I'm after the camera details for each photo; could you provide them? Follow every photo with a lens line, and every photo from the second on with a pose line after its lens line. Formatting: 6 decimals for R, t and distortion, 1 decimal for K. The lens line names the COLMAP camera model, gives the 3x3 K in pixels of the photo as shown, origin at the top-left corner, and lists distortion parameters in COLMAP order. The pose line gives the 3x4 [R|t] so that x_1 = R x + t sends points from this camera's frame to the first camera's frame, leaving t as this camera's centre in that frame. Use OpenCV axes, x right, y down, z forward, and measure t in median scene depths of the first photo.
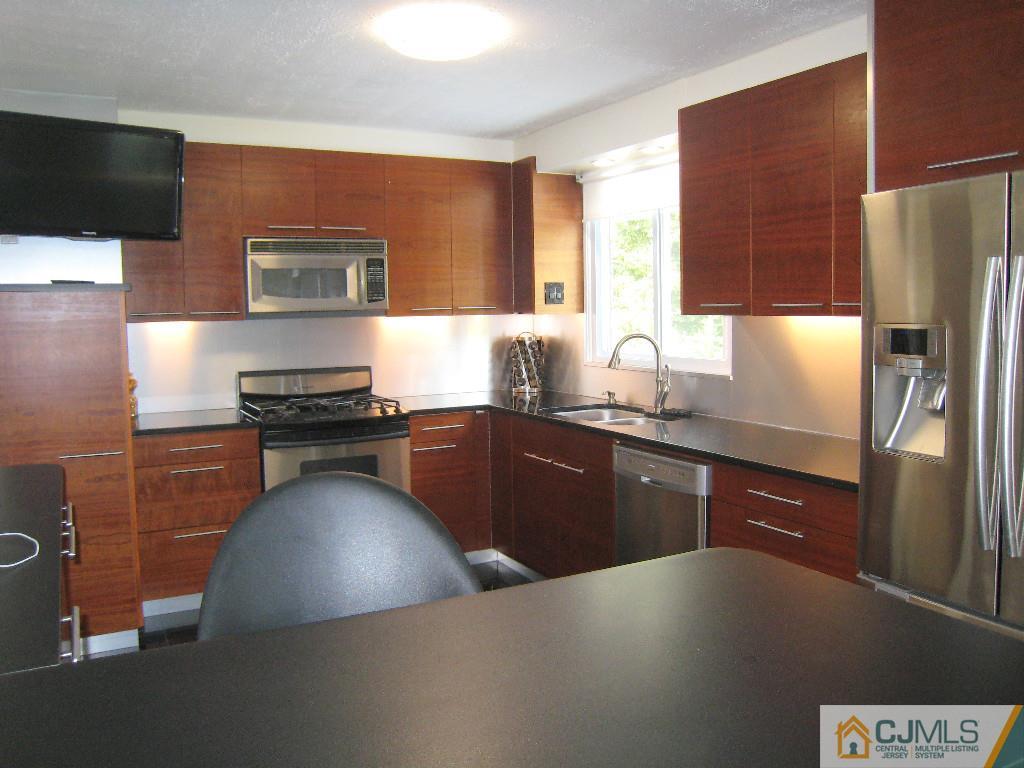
lens RADIAL K [[839.7, 0, 512.0], [0, 839.7, 384.0], [0, 0, 1]] dist [-0.151450, 0.116599]
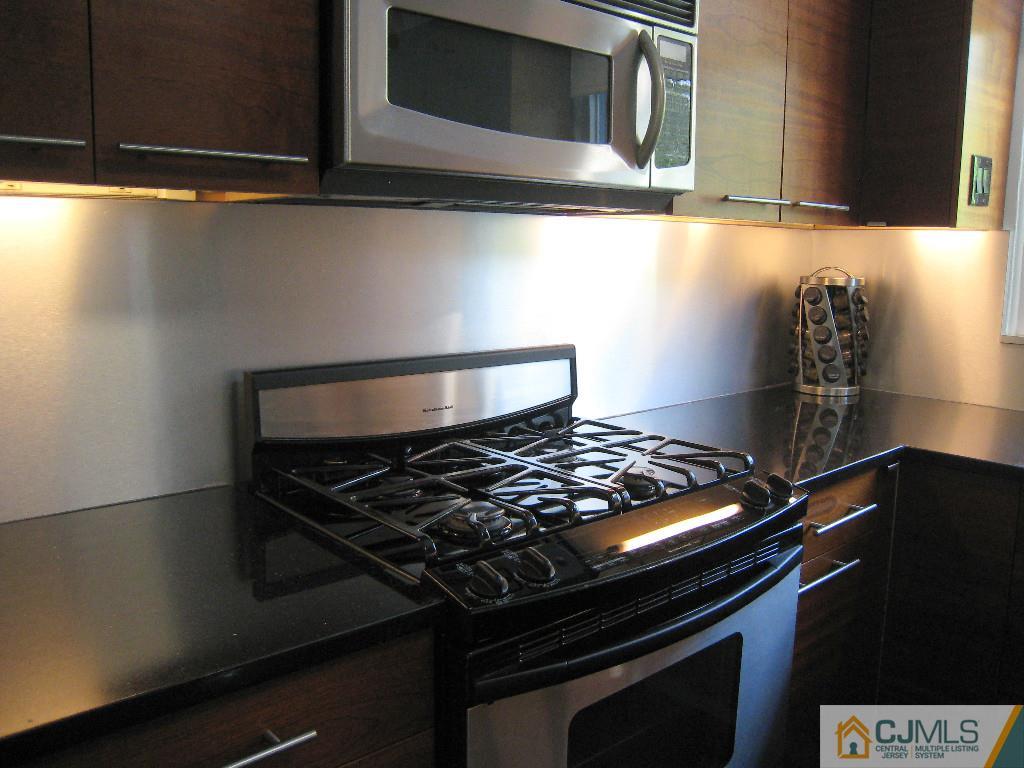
lens RADIAL K [[839.7, 0, 512.0], [0, 839.7, 384.0], [0, 0, 1]] dist [-0.151450, 0.116599]
pose [[0.975374, -0.009956, 0.220330, -0.281830], [-0.005750, 0.997493, 0.070531, -0.030513], [-0.220480, -0.070061, 0.972872, 0.627760]]
